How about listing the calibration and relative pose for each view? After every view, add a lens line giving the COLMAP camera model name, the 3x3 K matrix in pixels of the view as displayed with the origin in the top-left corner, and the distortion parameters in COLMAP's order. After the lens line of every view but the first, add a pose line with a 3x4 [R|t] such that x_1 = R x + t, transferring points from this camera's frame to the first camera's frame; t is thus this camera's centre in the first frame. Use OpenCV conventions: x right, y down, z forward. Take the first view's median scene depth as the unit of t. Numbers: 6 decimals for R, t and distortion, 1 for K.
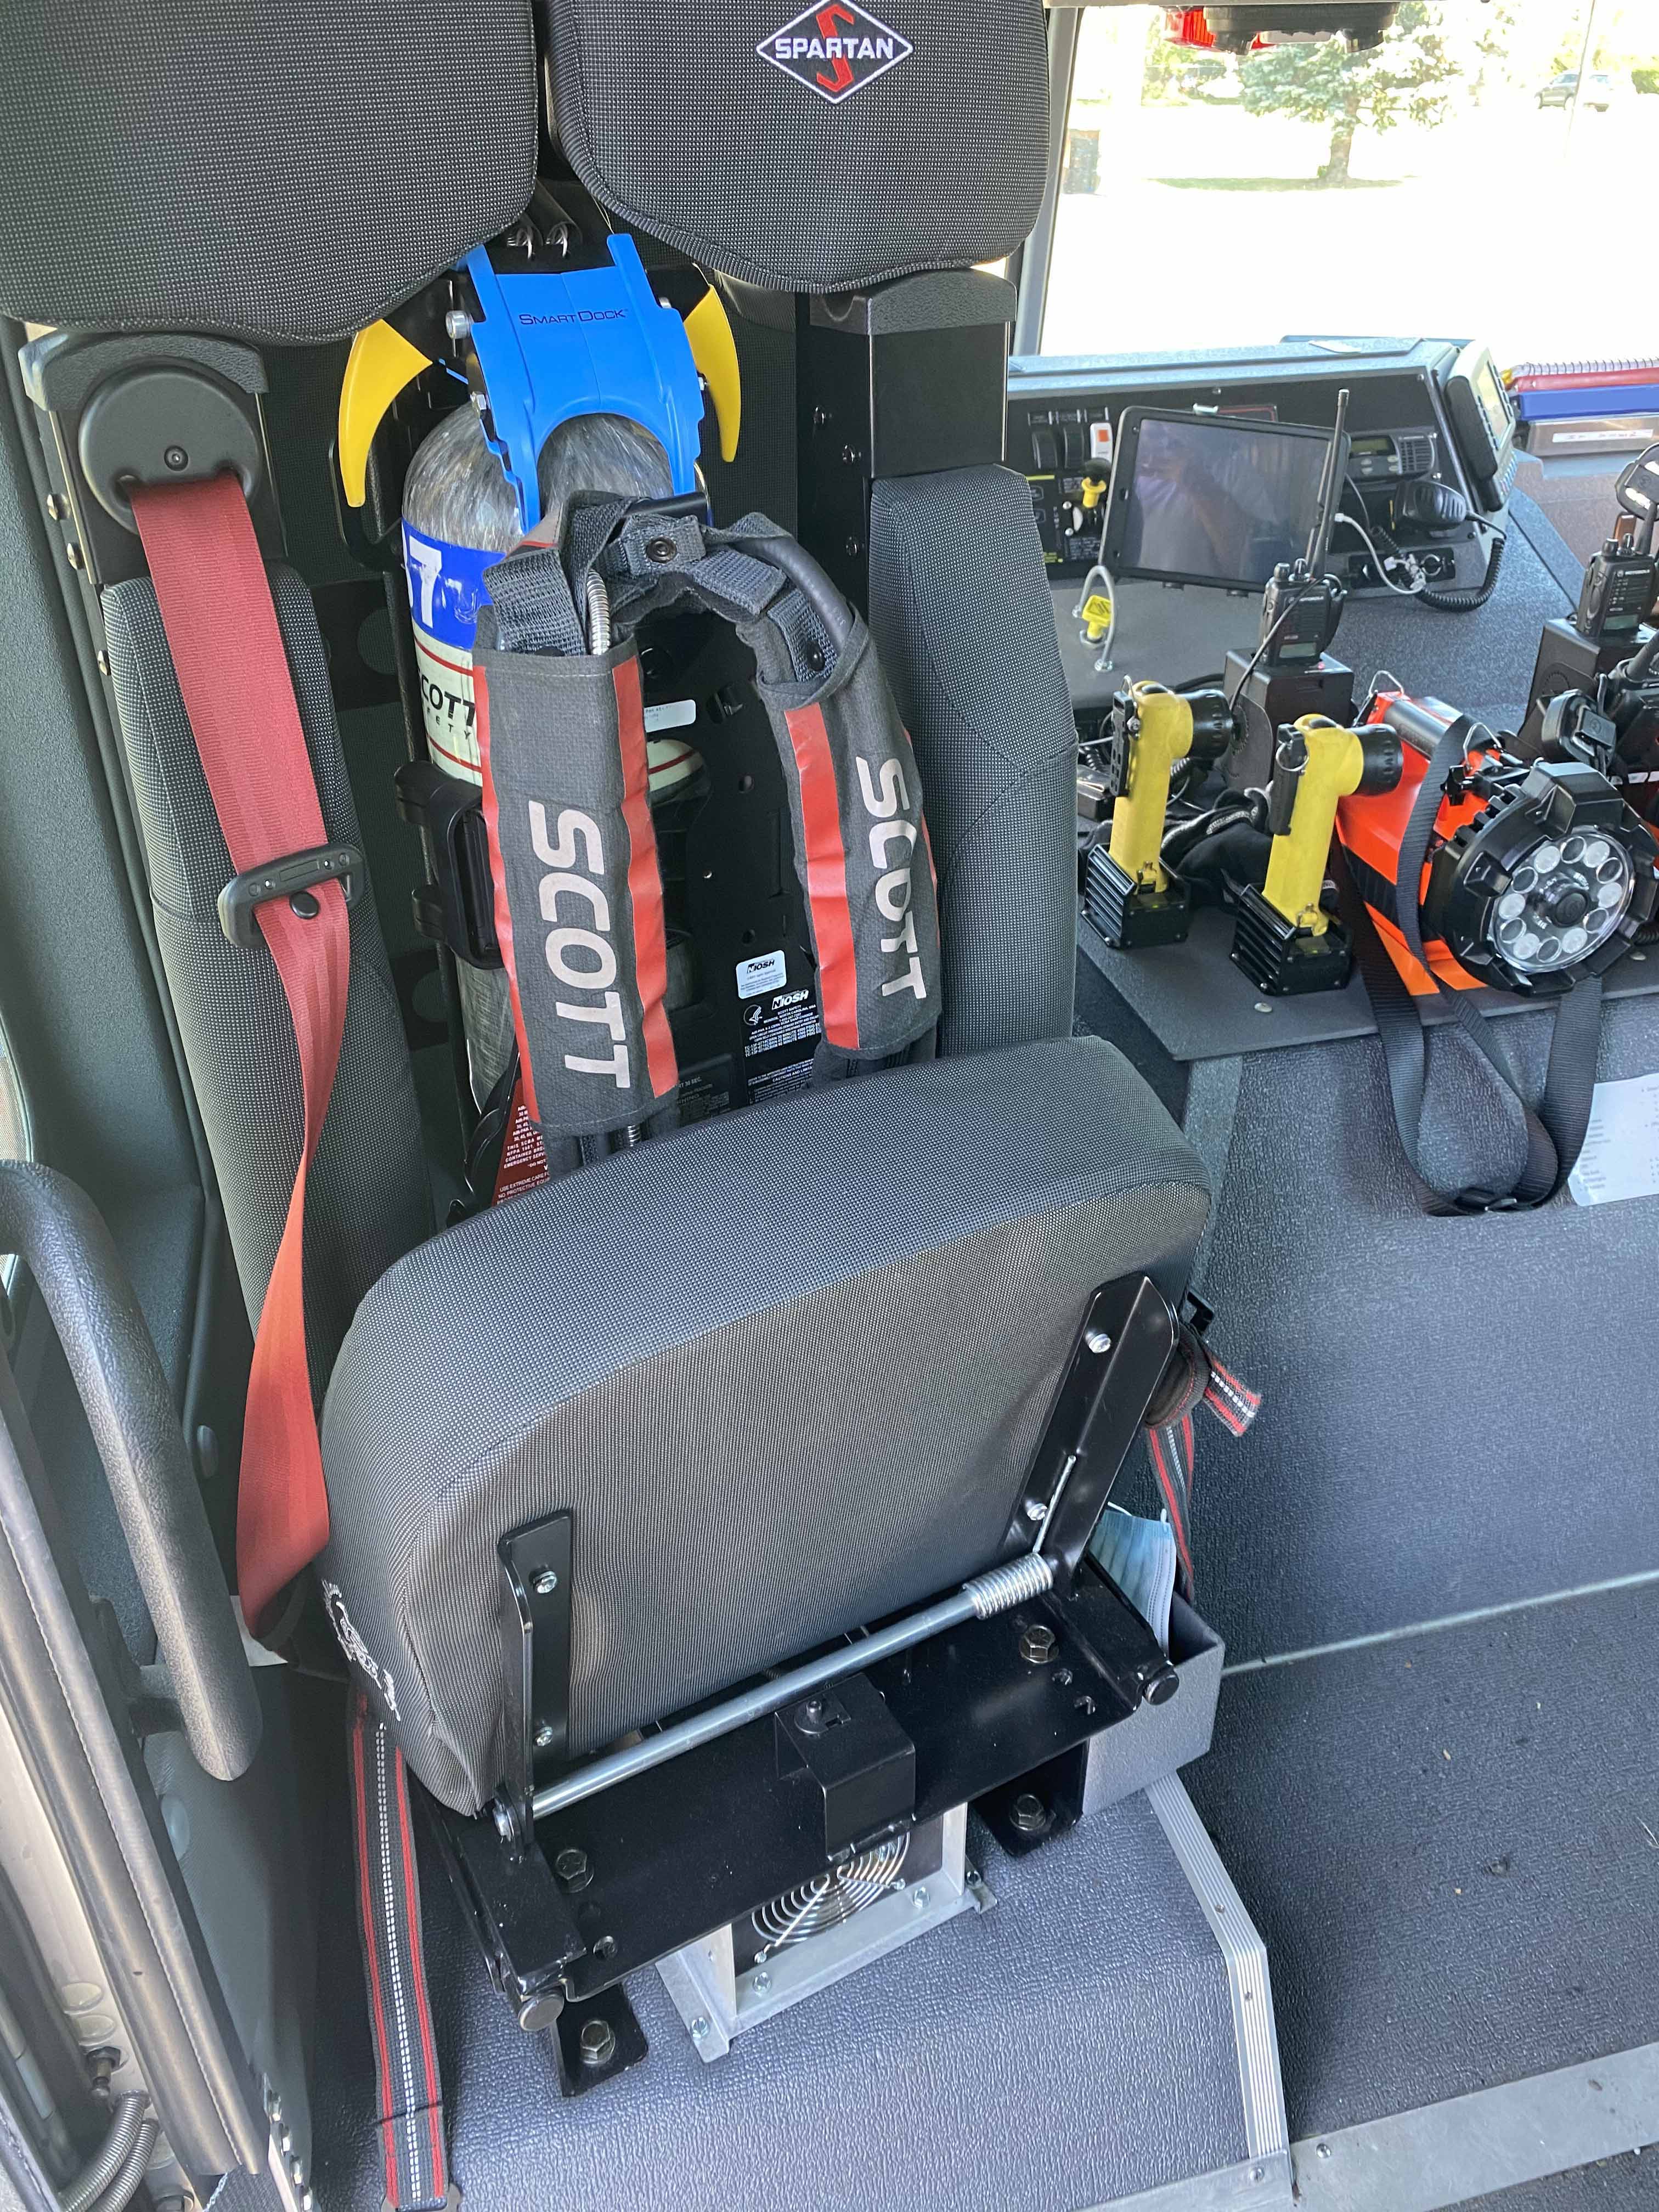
lens RADIAL K [[1656.1, 0, 829.5], [0, 1656.1, 1106.0], [0, 0, 1]] dist [0.004037, 0.001856]
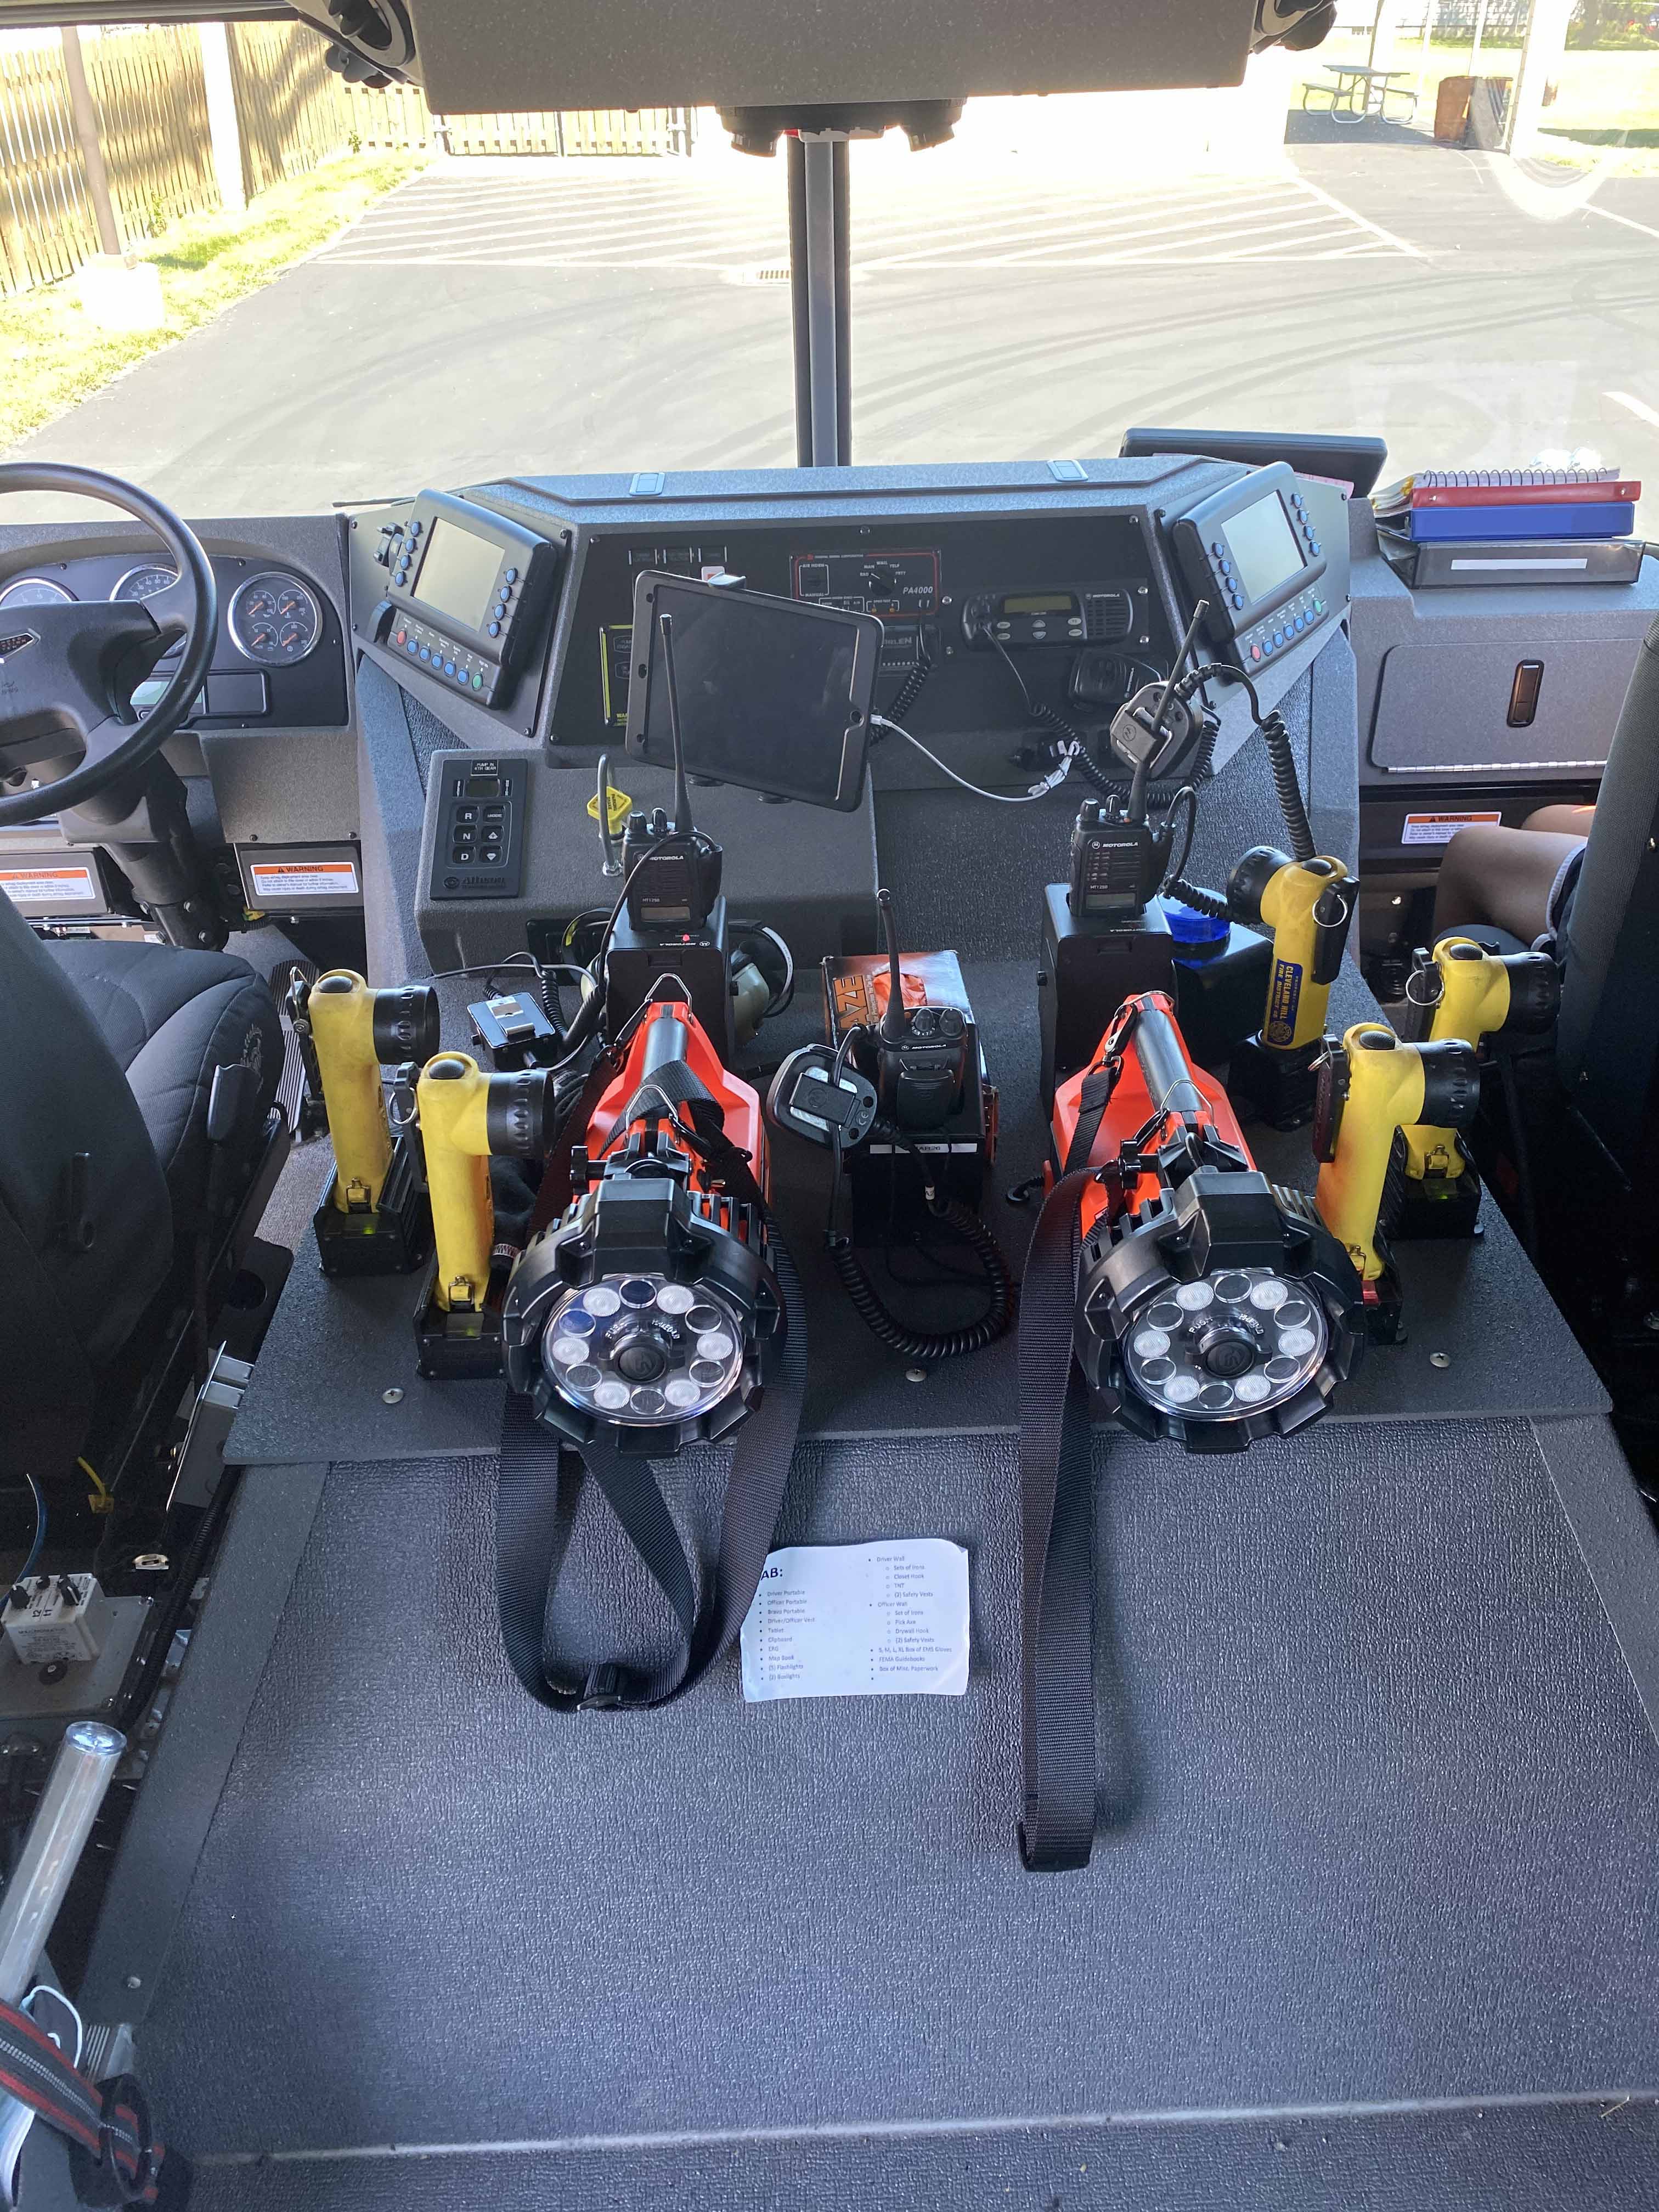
lens RADIAL K [[1663.2, 0, 829.5], [0, 1663.2, 1106.0], [0, 0, 1]] dist [0.002366, -0.000152]
pose [[0.975928, 0.110628, -0.187951, 0.067942], [-0.106078, 0.993772, 0.034132, -0.027926], [0.190557, -0.013373, 0.981585, 0.027094]]
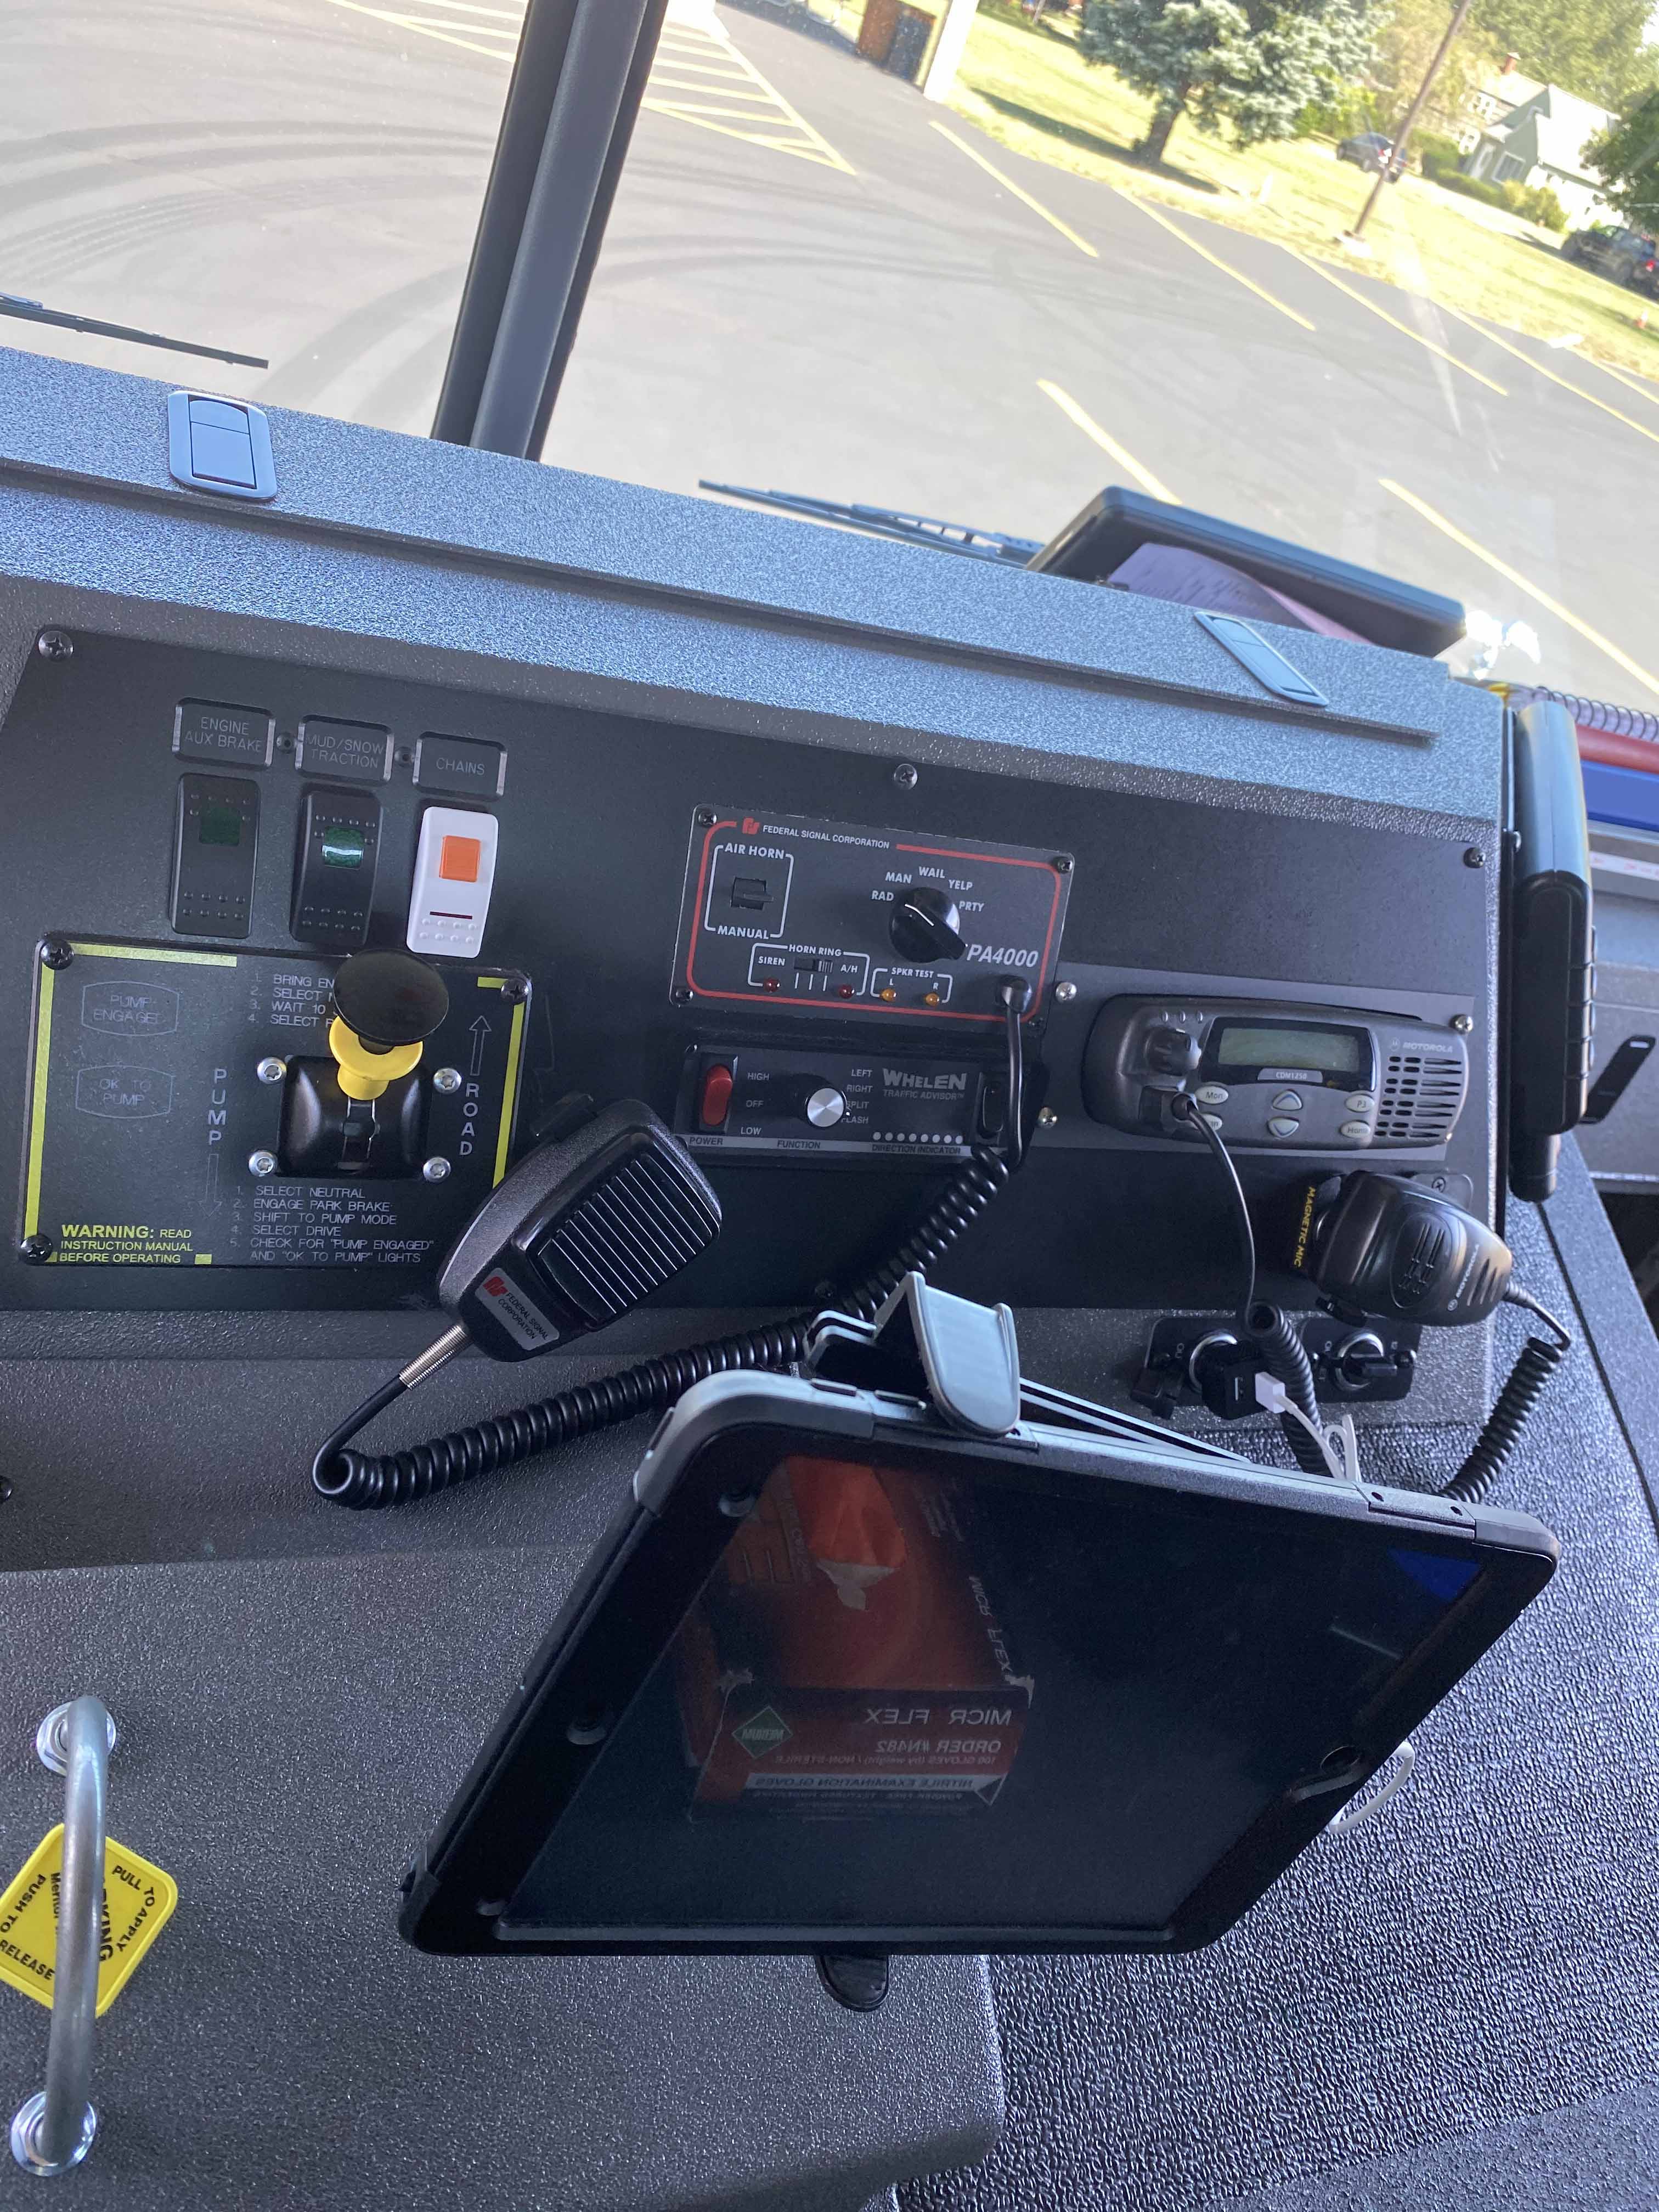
lens RADIAL K [[1663.2, 0, 829.5], [0, 1663.2, 1106.0], [0, 0, 1]] dist [0.002366, -0.000152]
pose [[0.946176, 0.212622, 0.244014, 0.026819], [-0.230583, 0.971906, 0.047224, -0.064252], [-0.227118, -0.100948, 0.968621, 0.118606]]
